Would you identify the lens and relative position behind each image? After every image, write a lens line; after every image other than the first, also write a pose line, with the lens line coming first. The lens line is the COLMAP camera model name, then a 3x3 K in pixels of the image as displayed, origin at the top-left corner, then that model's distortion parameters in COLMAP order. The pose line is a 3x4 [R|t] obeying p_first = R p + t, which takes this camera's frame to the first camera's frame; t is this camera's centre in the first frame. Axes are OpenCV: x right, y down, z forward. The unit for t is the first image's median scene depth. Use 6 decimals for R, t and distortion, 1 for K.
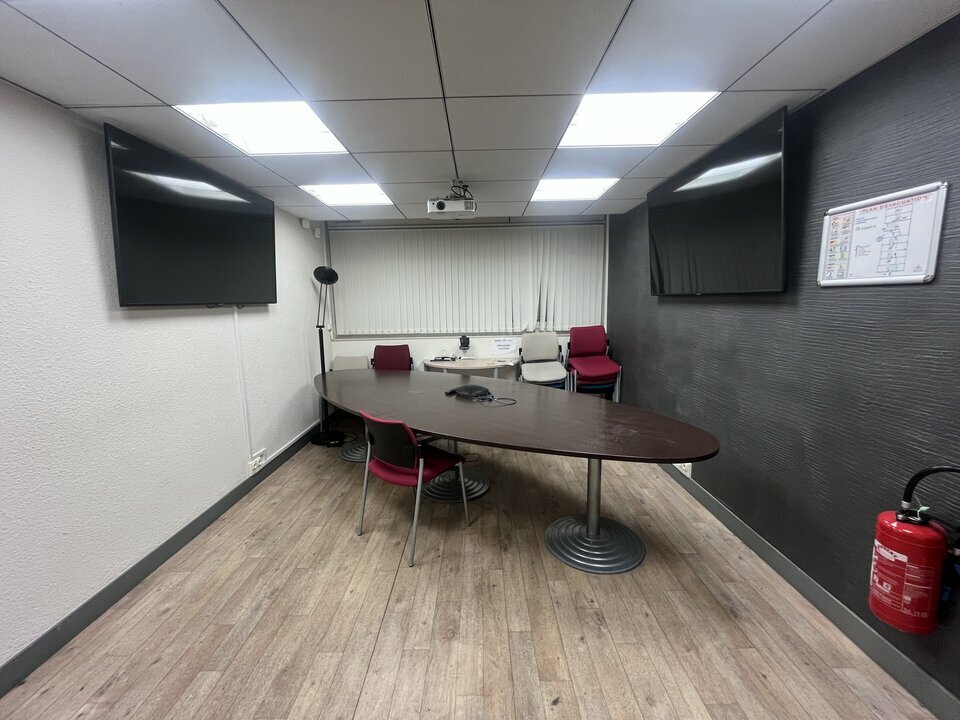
lens RADIAL K [[386.8, 0, 480.0], [0, 386.8, 360.0], [0, 0, 1]] dist [-0.002321, -0.000692]
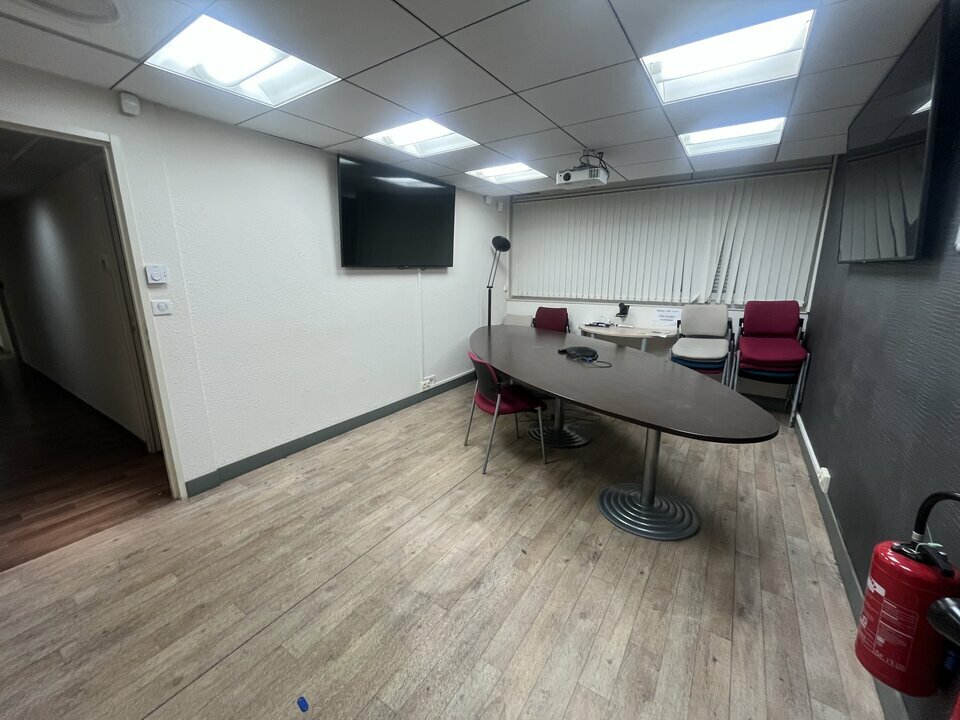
lens RADIAL K [[386.8, 0, 480.0], [0, 386.8, 360.0], [0, 0, 1]] dist [-0.002321, -0.000692]
pose [[0.833316, 0.142157, -0.534205, 0.333400], [-0.096925, 0.988972, 0.111980, 0.009154], [0.544233, -0.041537, 0.837905, -0.056518]]
